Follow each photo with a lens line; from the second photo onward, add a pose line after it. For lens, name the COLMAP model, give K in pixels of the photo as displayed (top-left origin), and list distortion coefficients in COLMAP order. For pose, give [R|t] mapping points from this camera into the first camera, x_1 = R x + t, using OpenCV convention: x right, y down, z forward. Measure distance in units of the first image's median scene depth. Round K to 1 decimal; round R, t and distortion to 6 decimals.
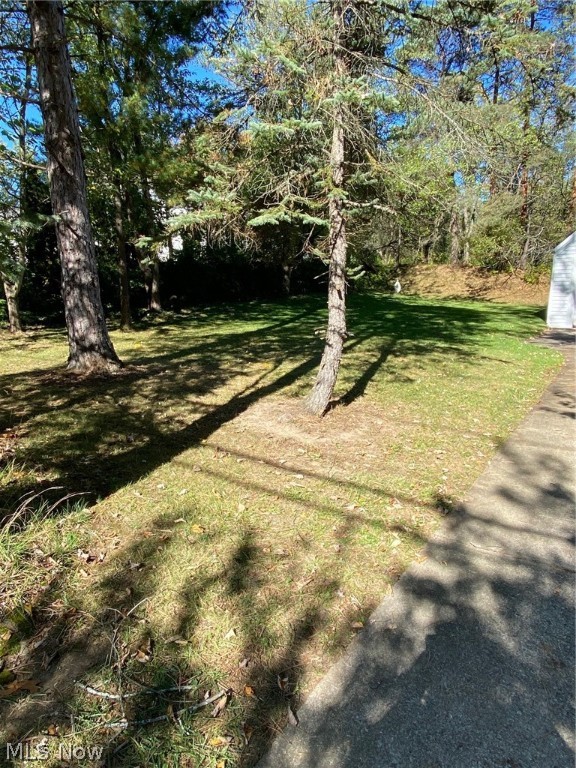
lens RADIAL K [[470.7, 0, 288.0], [0, 470.7, 384.0], [0, 0, 1]] dist [-0.001237, -0.000808]
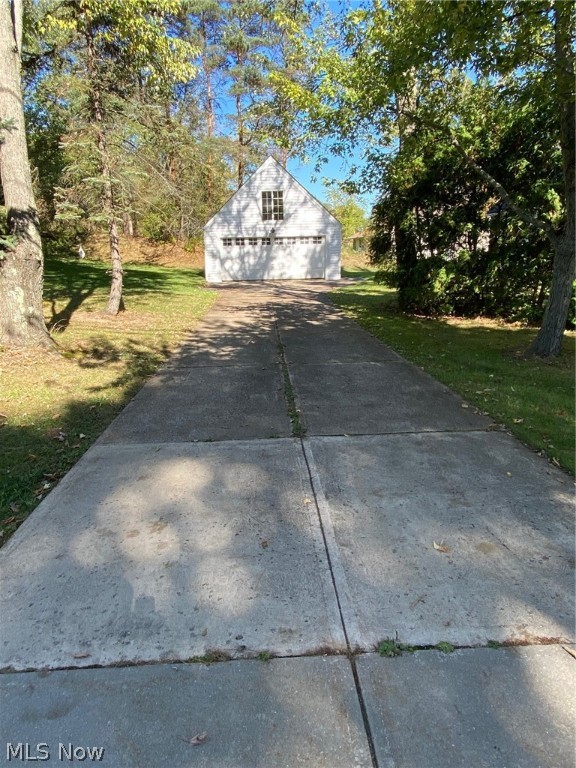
lens RADIAL K [[470.7, 0, 288.0], [0, 470.7, 384.0], [0, 0, 1]] dist [-0.001237, -0.000808]
pose [[0.779731, -0.151112, 0.607605, -0.117019], [0.112860, 0.988464, 0.100999, 0.045267], [-0.615858, -0.010178, 0.787791, -0.192109]]
